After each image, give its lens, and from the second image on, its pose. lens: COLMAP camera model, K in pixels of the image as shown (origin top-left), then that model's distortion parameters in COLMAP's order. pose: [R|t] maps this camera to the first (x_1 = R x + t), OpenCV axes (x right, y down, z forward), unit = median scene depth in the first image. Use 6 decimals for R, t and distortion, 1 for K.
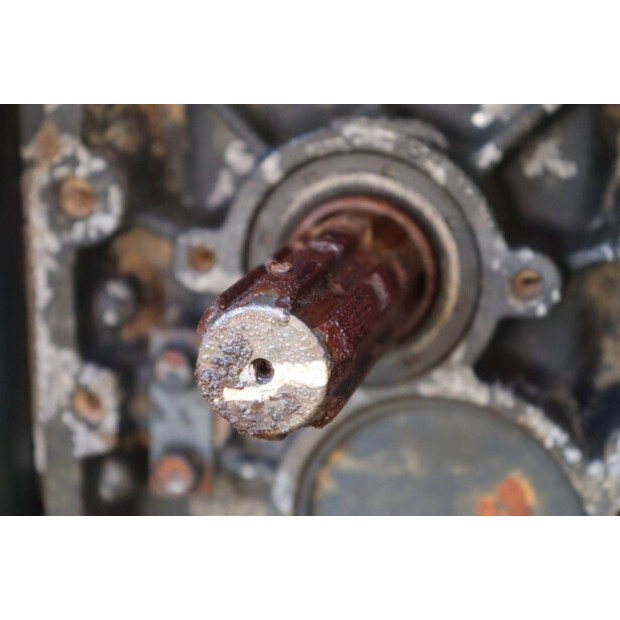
lens RADIAL K [[1818.5, 0, 310.5], [0, 1818.5, 310.7], [0, 0, 1]] dist [0.747410, 0.000000]
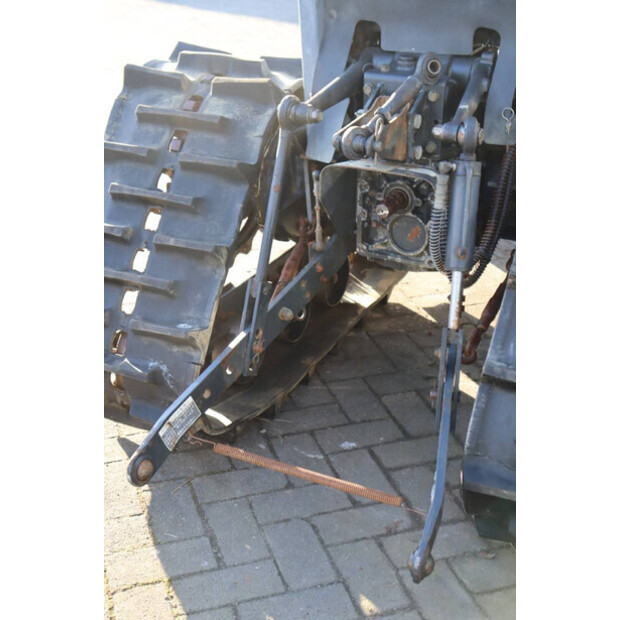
lens RADIAL K [[1378.4, 0, 309.8], [0, 1378.4, 311.2], [0, 0, 1]] dist [0.348835, 0.000000]
pose [[0.986284, 0.071894, -0.148580, 0.548386], [-0.054109, 0.991243, 0.120457, -0.231063], [0.155939, -0.110765, 0.981537, -4.774450]]
